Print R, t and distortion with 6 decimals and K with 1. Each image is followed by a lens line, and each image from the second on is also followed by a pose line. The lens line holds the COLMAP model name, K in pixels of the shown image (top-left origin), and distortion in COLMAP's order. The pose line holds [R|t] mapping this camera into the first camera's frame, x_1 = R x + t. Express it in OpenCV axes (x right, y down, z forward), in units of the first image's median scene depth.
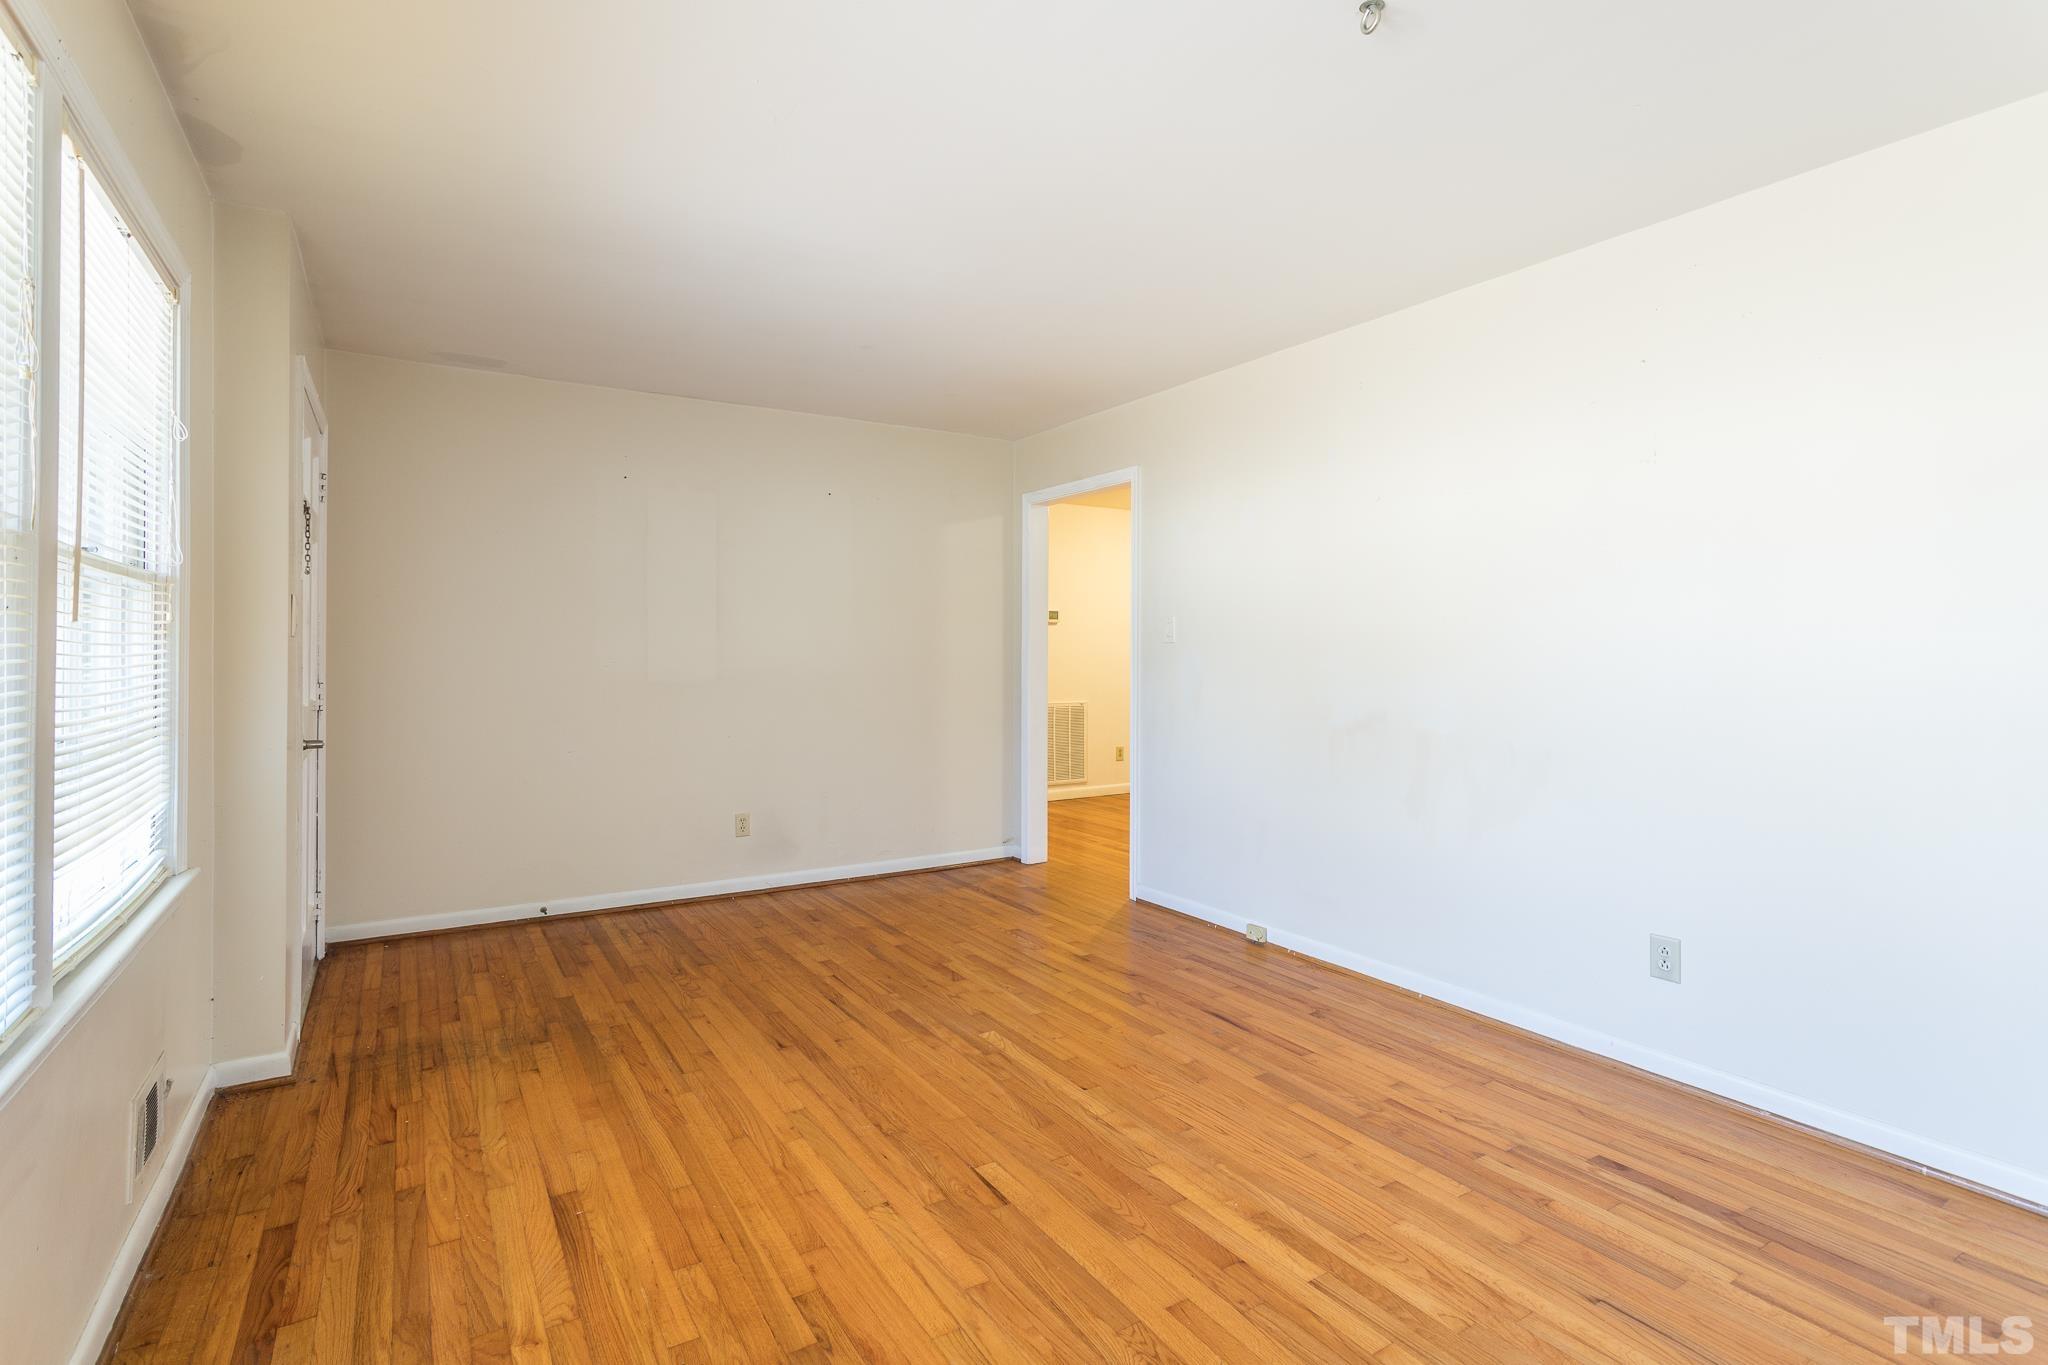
lens RADIAL K [[996.1, 0, 1012.4], [0, 996.1, 641.6], [0, 0, 1]] dist [0.002697, 0.001536]
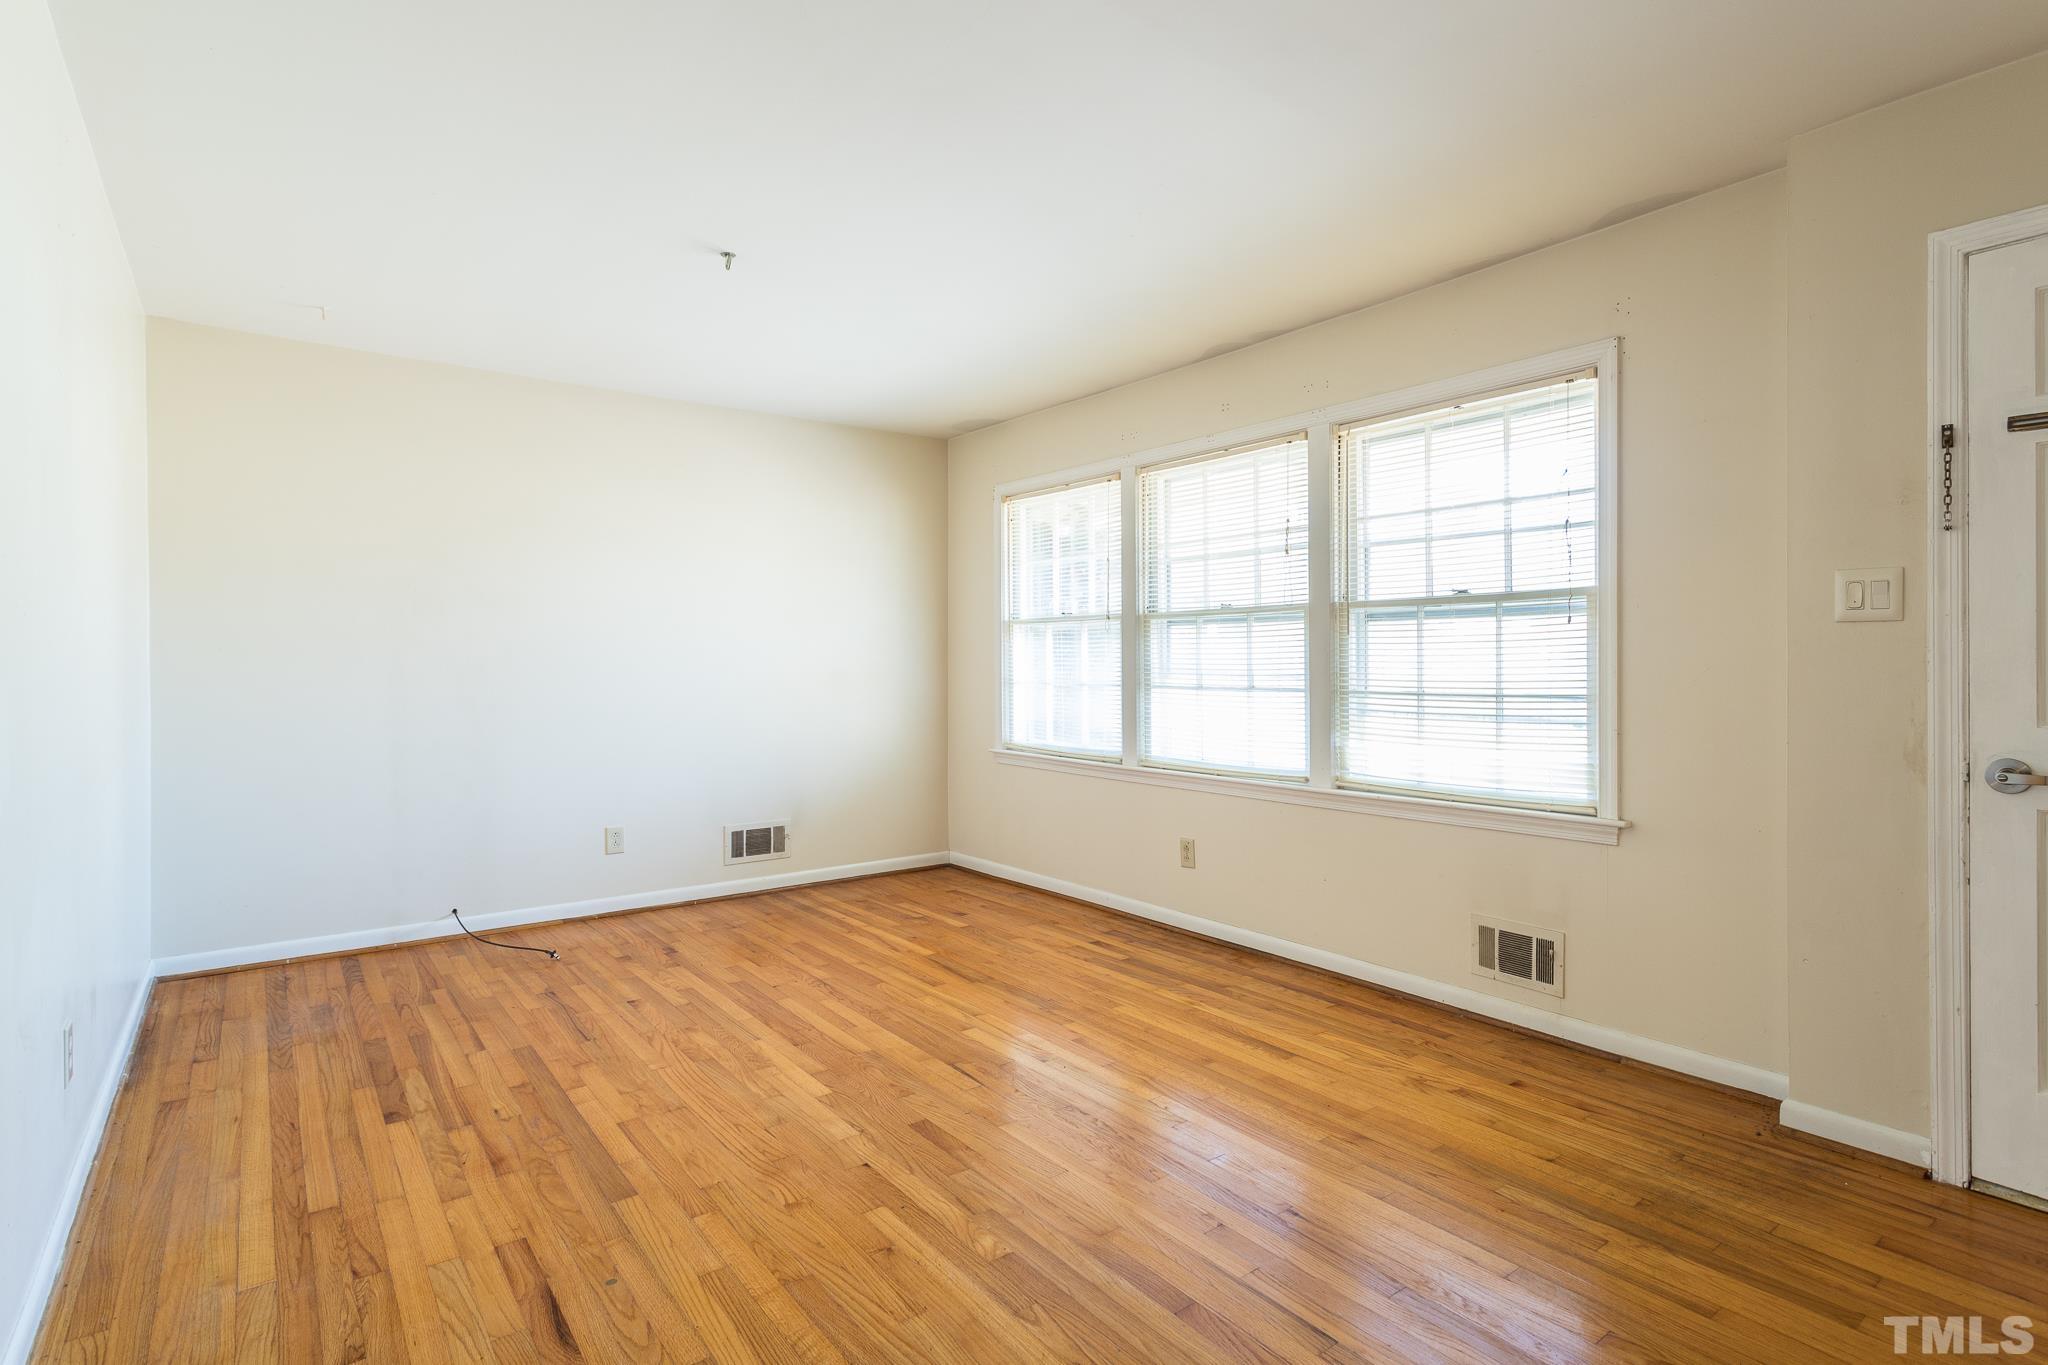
lens RADIAL K [[1008.2, 0, 1029.8], [0, 1008.2, 665.1], [0, 0, 1]] dist [0.000053, 0.000252]
pose [[-0.994974, 0.000146, -0.100136, 0.021383], [0.000805, 0.999978, -0.006537, 0.037858], [0.100133, -0.006585, -0.994952, 1.930637]]
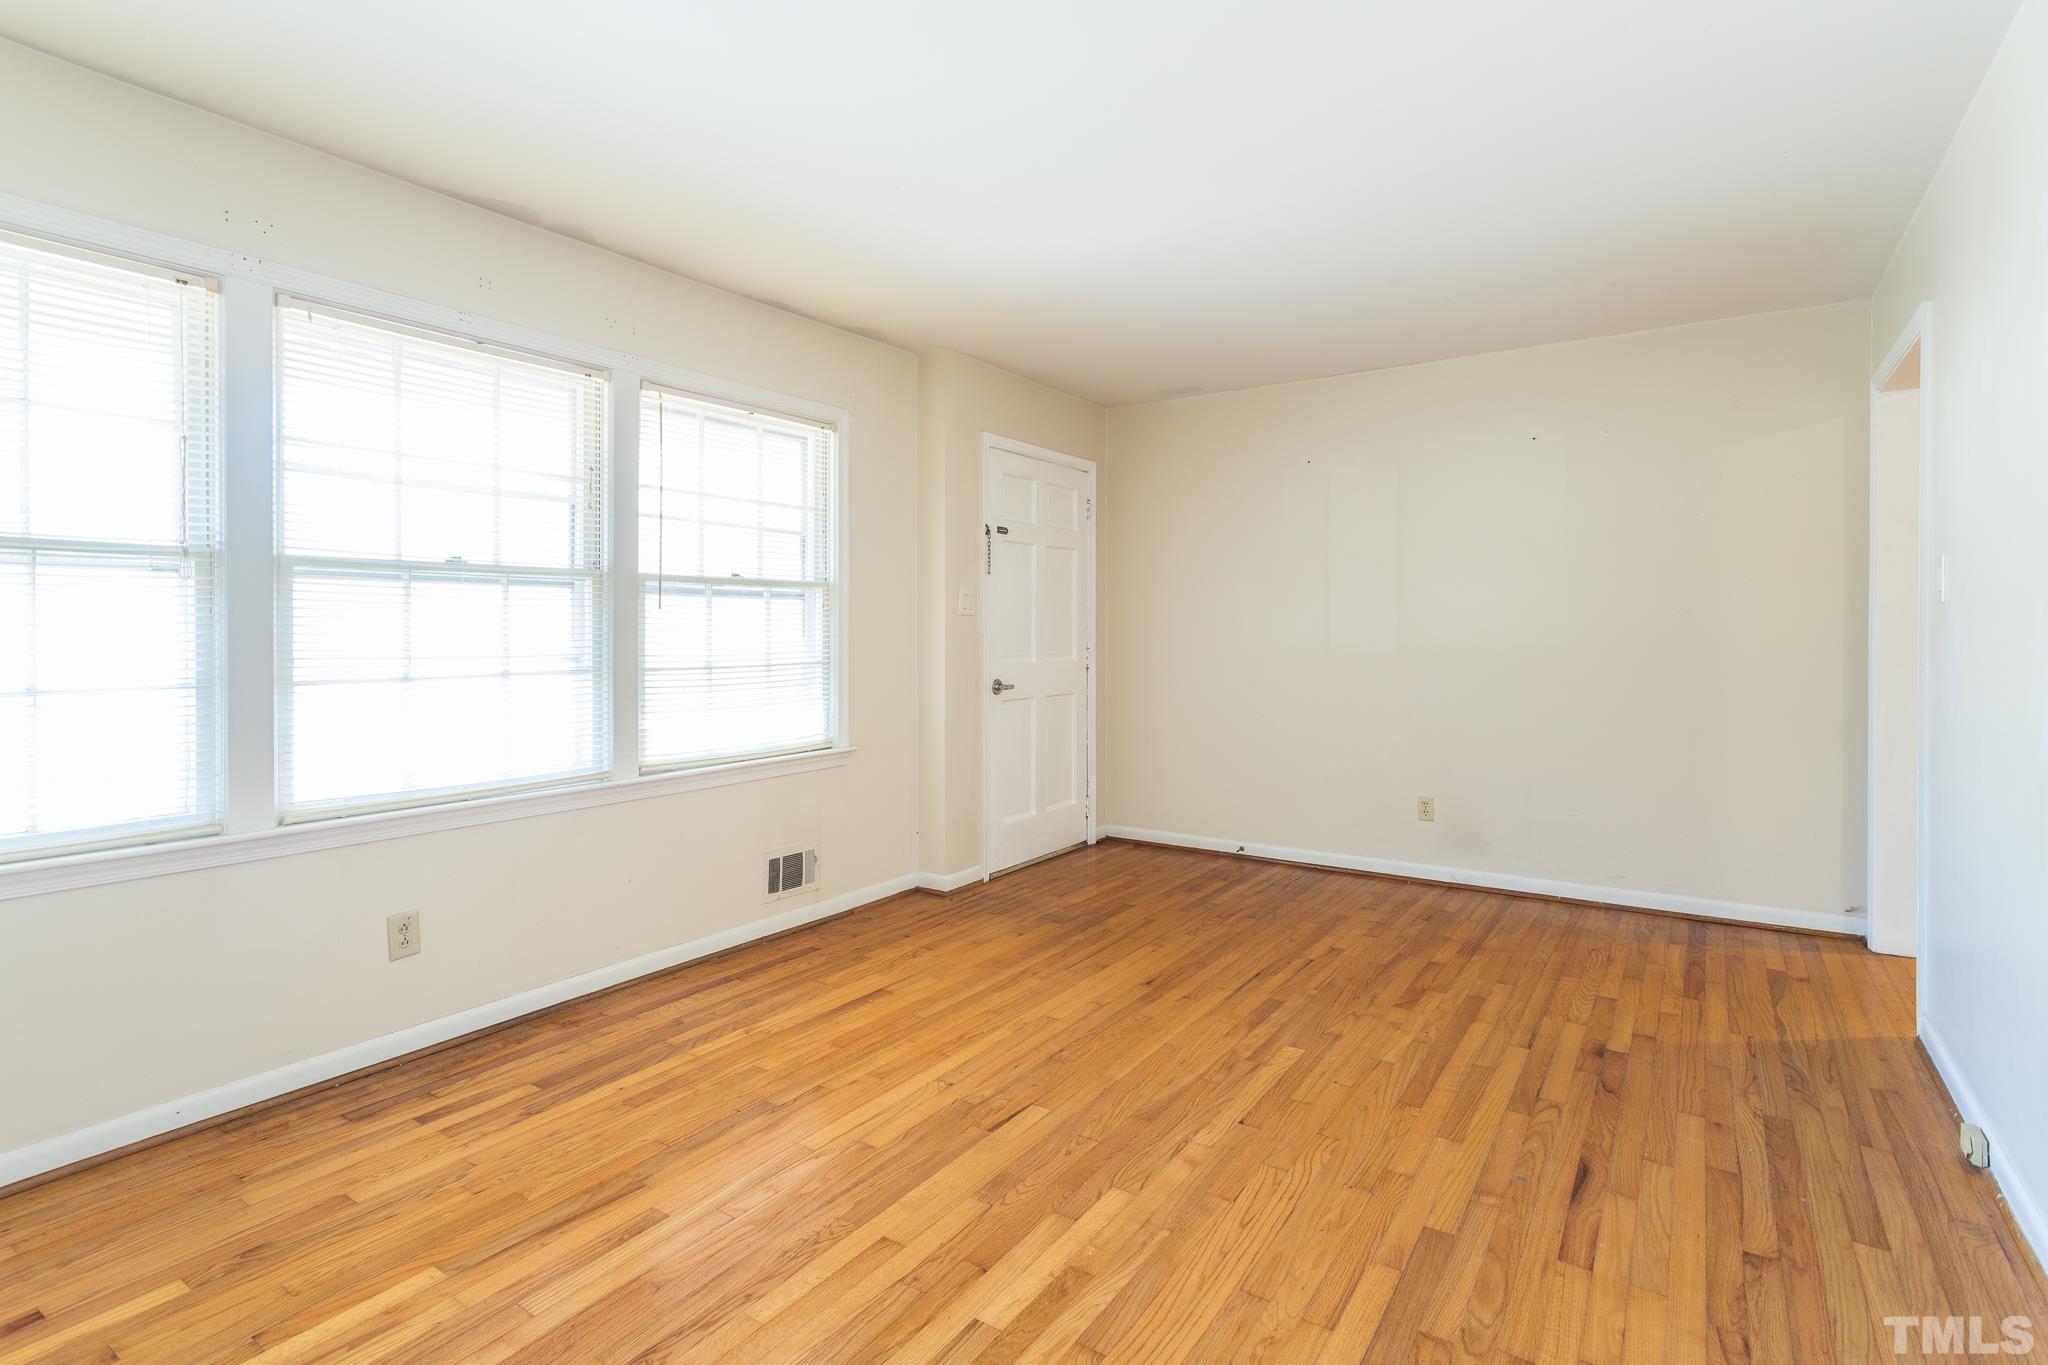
lens RADIAL K [[996.1, 0, 1012.4], [0, 996.1, 641.6], [0, 0, 1]] dist [0.002697, 0.001536]
pose [[0.401242, 0.007982, -0.915937, 0.816335], [0.010281, 0.999860, 0.013217, 0.016950], [0.915915, -0.014720, 0.401103, 0.494211]]
